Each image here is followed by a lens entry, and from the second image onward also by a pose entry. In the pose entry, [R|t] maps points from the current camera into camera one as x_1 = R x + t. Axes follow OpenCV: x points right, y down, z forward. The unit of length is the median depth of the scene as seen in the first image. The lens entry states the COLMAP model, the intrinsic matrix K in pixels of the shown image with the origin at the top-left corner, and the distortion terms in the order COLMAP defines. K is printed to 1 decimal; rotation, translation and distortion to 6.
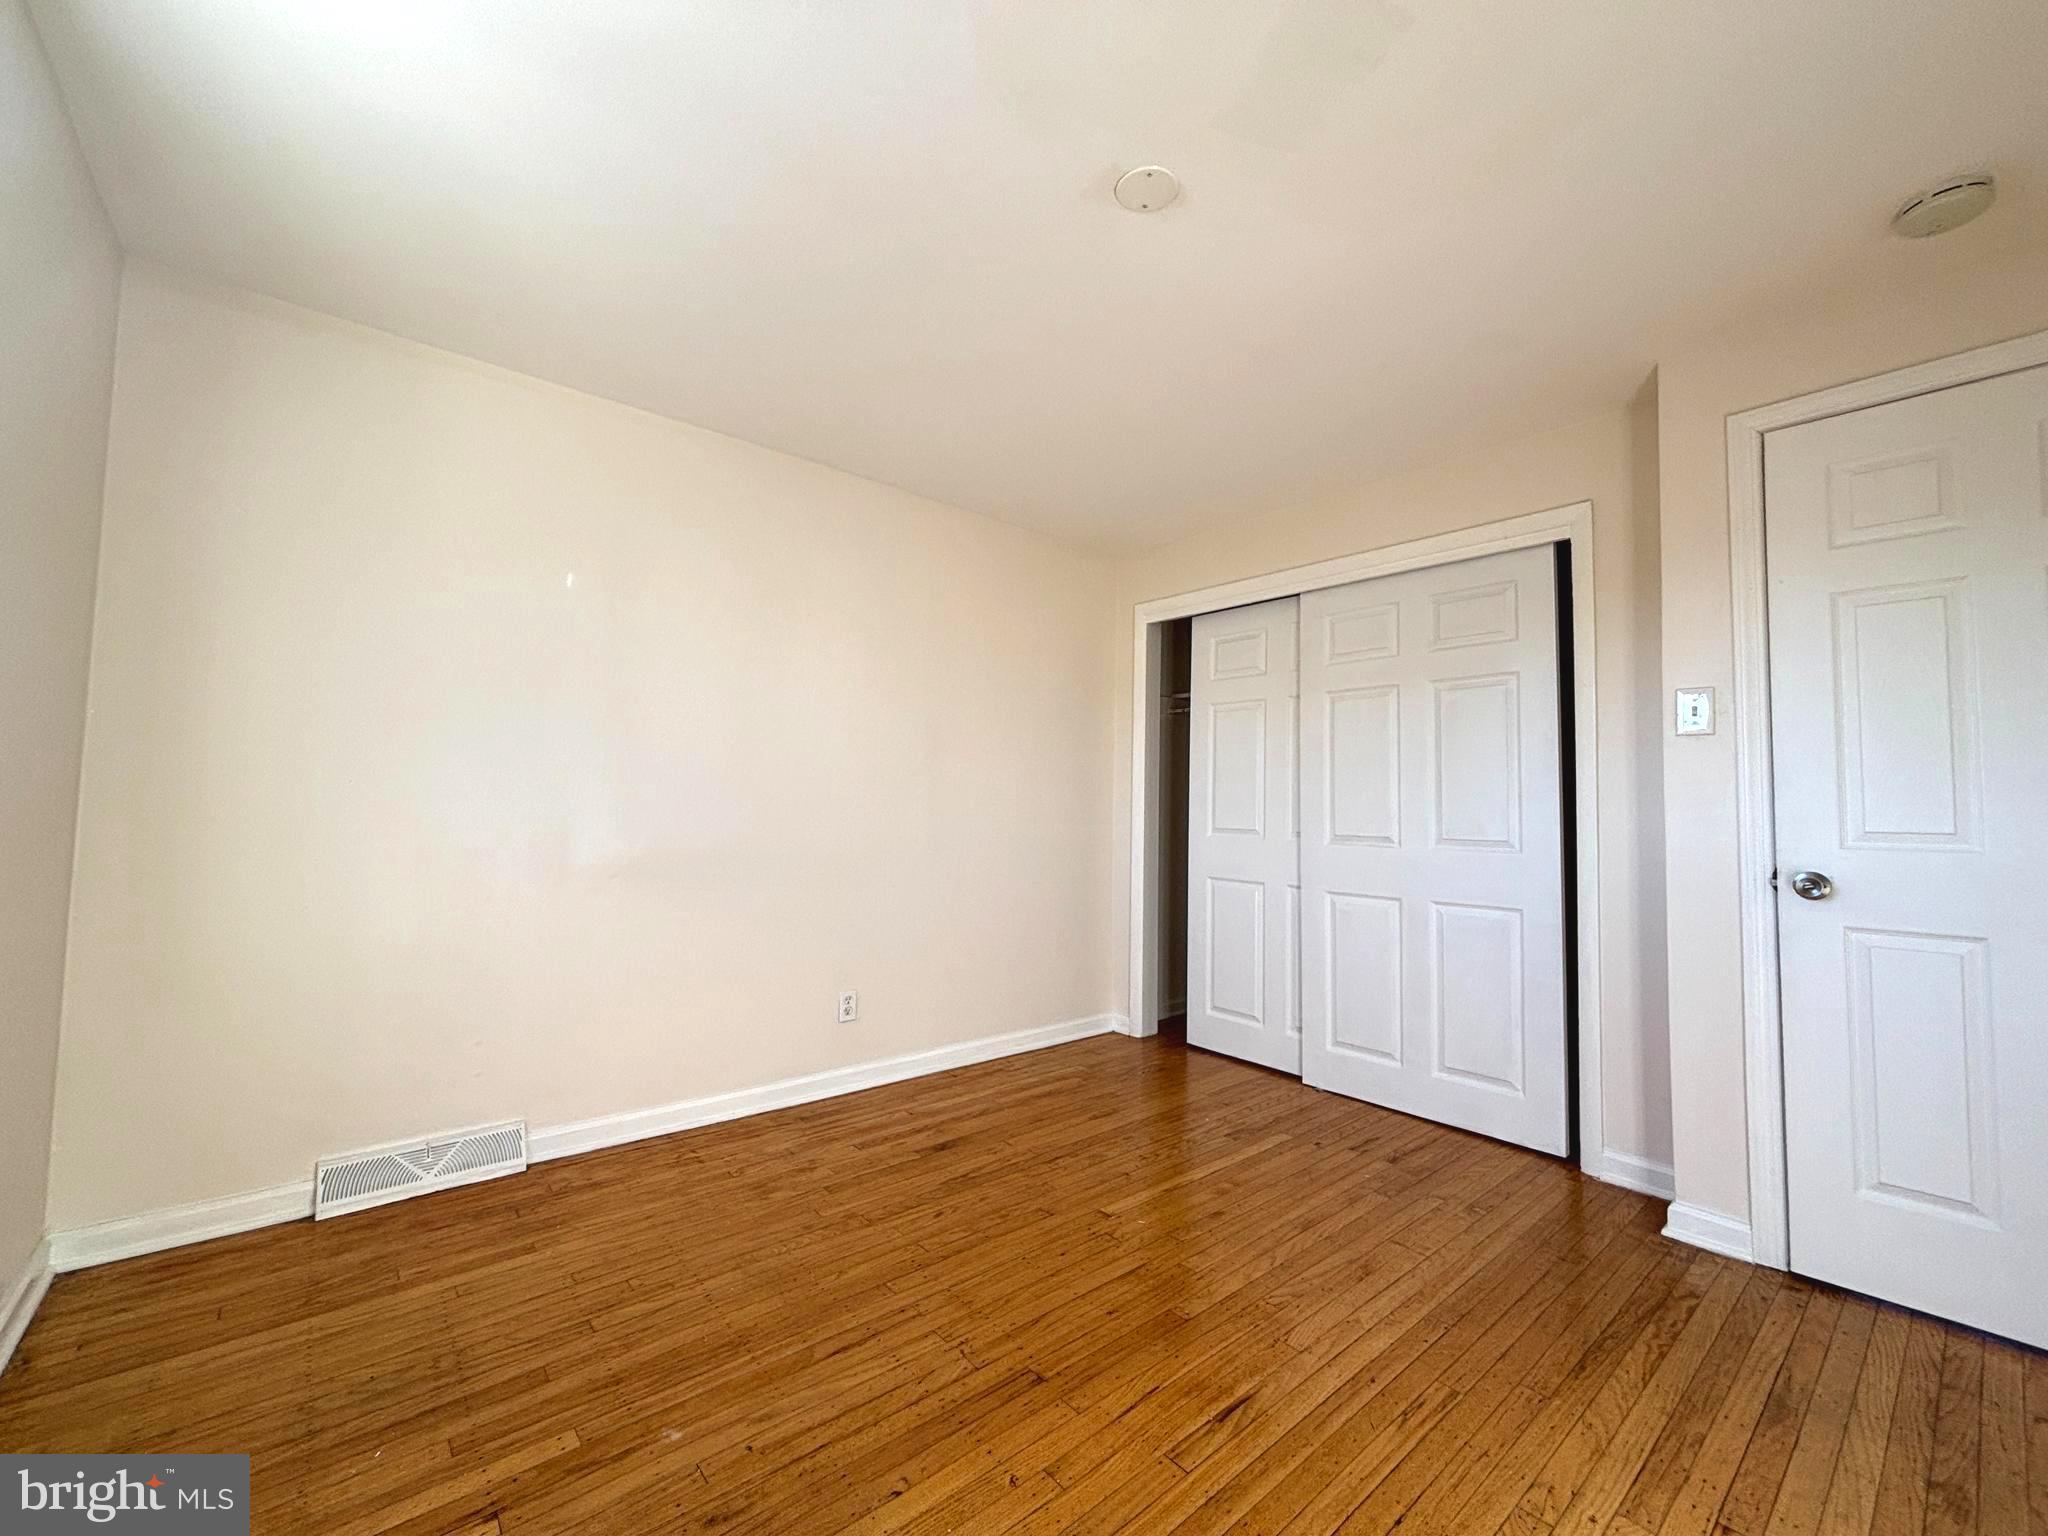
lens RADIAL K [[828.9, 0, 1027.0], [0, 828.9, 765.2], [0, 0, 1]] dist [-0.000821, 0.000145]
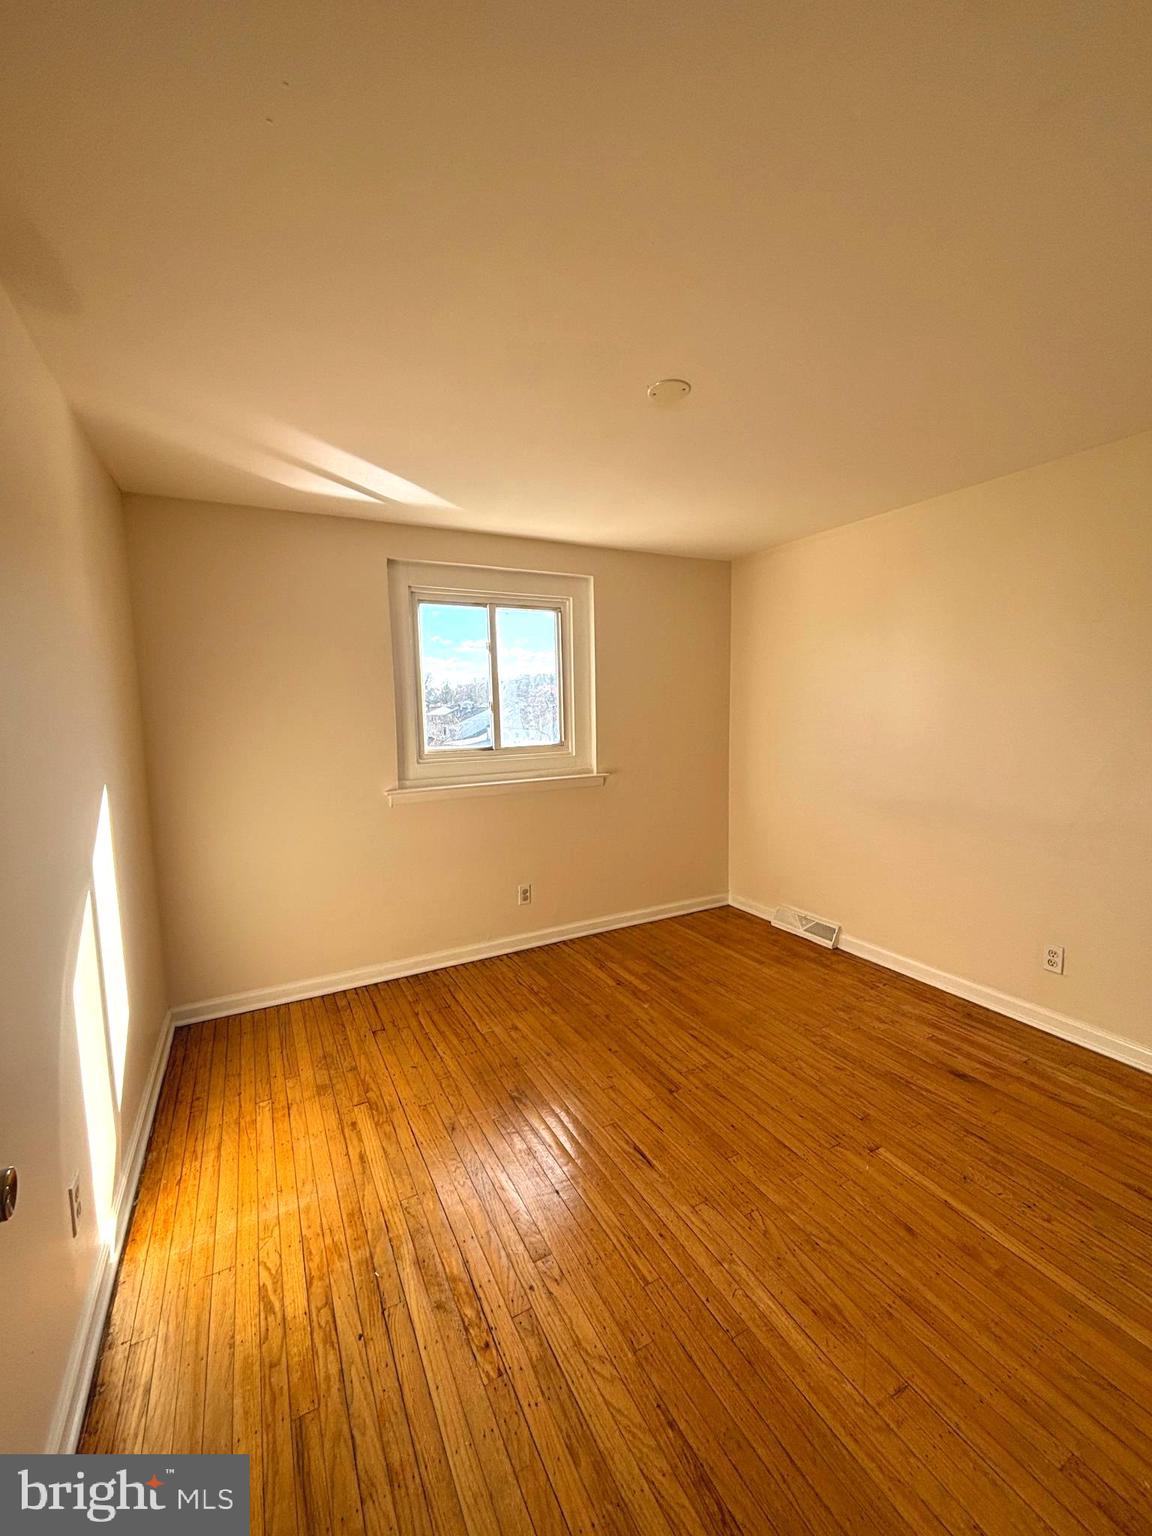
lens RADIAL K [[621.7, 0, 576.0], [0, 621.7, 768.0], [0, 0, 1]] dist [-0.000821, 0.000145]
pose [[-0.217519, 0.084094, -0.972427, 0.955344], [0.067716, 0.995181, 0.070915, -0.090338], [0.973704, -0.050424, -0.222165, 0.766737]]
